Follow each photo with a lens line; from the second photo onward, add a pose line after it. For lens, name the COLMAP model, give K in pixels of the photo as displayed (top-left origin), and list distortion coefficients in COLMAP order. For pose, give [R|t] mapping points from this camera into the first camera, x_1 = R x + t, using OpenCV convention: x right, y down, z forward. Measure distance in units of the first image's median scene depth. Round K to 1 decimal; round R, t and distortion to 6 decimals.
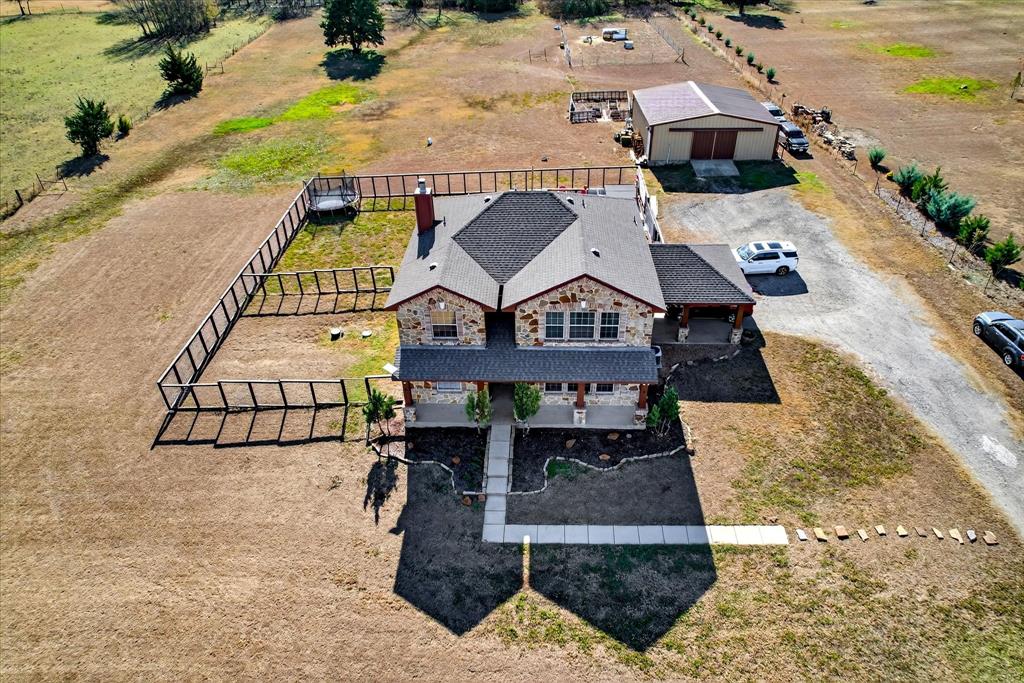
lens RADIAL K [[655.9, 0, 512.1], [0, 655.9, 341.2], [0, 0, 1]] dist [-0.046752, 0.024301]
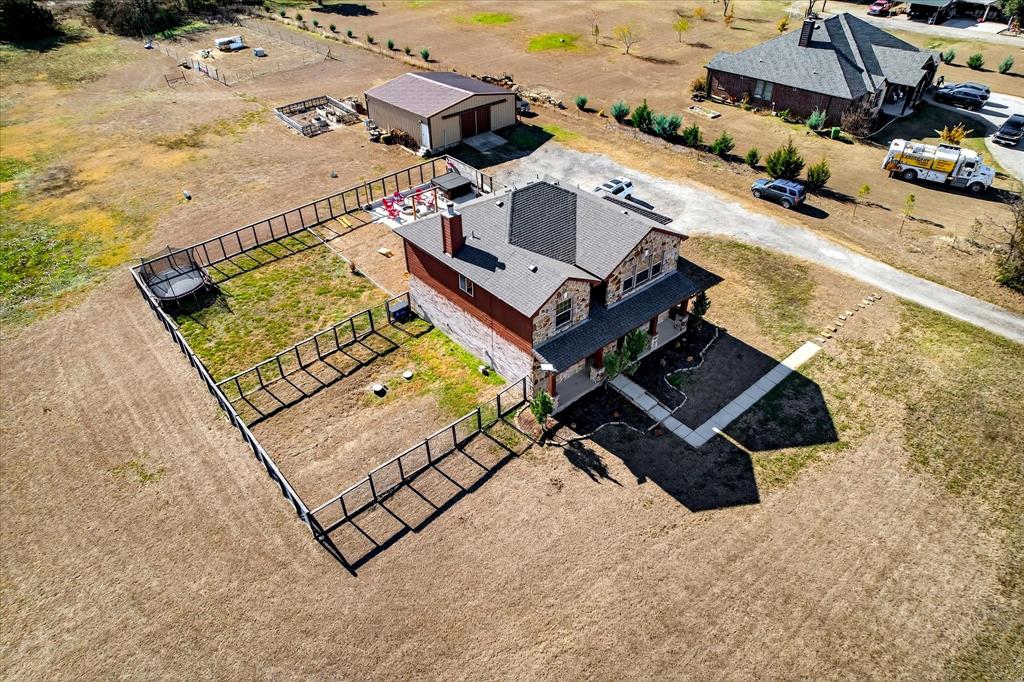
lens RADIAL K [[655.9, 0, 510.7], [0, 655.9, 342.5], [0, 0, 1]] dist [-0.046752, 0.024301]
pose [[0.730212, -0.402341, 0.552188, -0.775968], [0.389982, 0.909068, 0.146663, -0.170904], [-0.560985, 0.108248, 0.820718, 0.124878]]
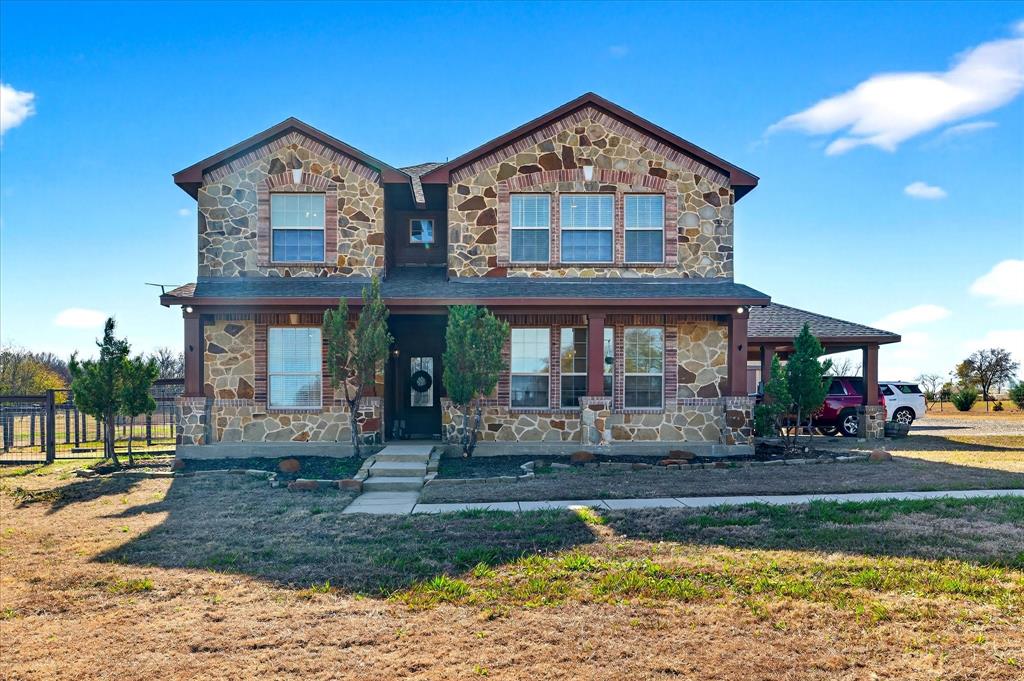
lens RADIAL K [[655.9, 0, 511.2], [0, 655.9, 341.1], [0, 0, 1]] dist [-0.046752, 0.024301]
pose [[0.998157, 0.023689, 0.055876, 0.024770], [0.012418, 0.821482, -0.570099, 0.298754], [-0.059406, 0.569742, 0.819674, 0.621833]]
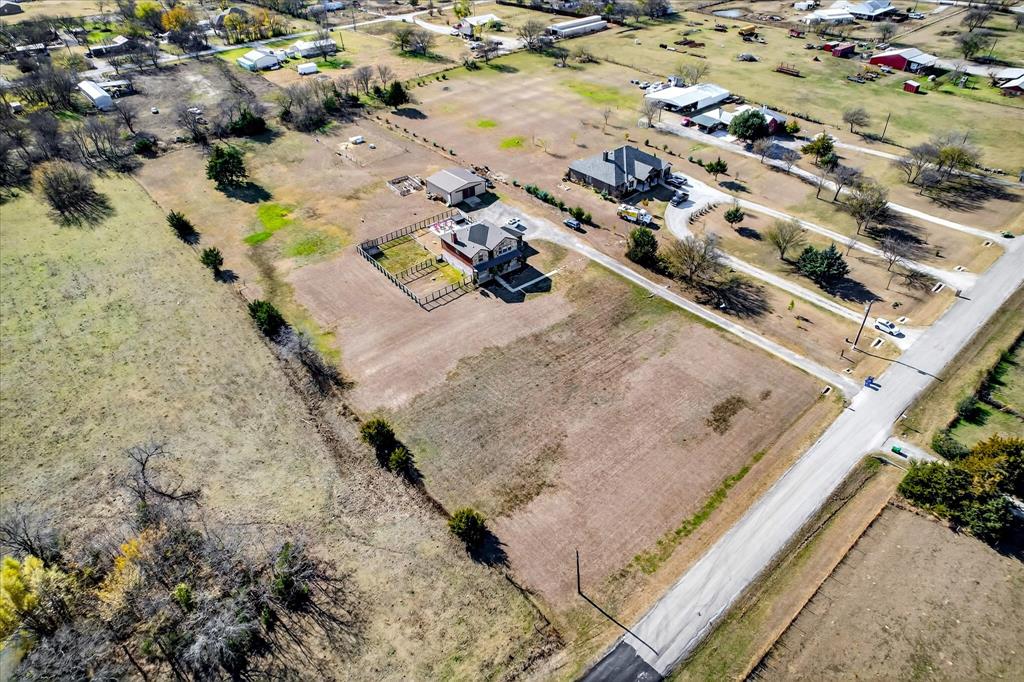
lens RADIAL K [[655.9, 0, 513.6], [0, 655.9, 342.5], [0, 0, 1]] dist [-0.046752, 0.024301]
pose [[0.759230, -0.387328, 0.523018, -2.397392], [0.372279, 0.917630, 0.139151, -0.034119], [-0.533834, 0.089061, 0.840886, -2.725586]]
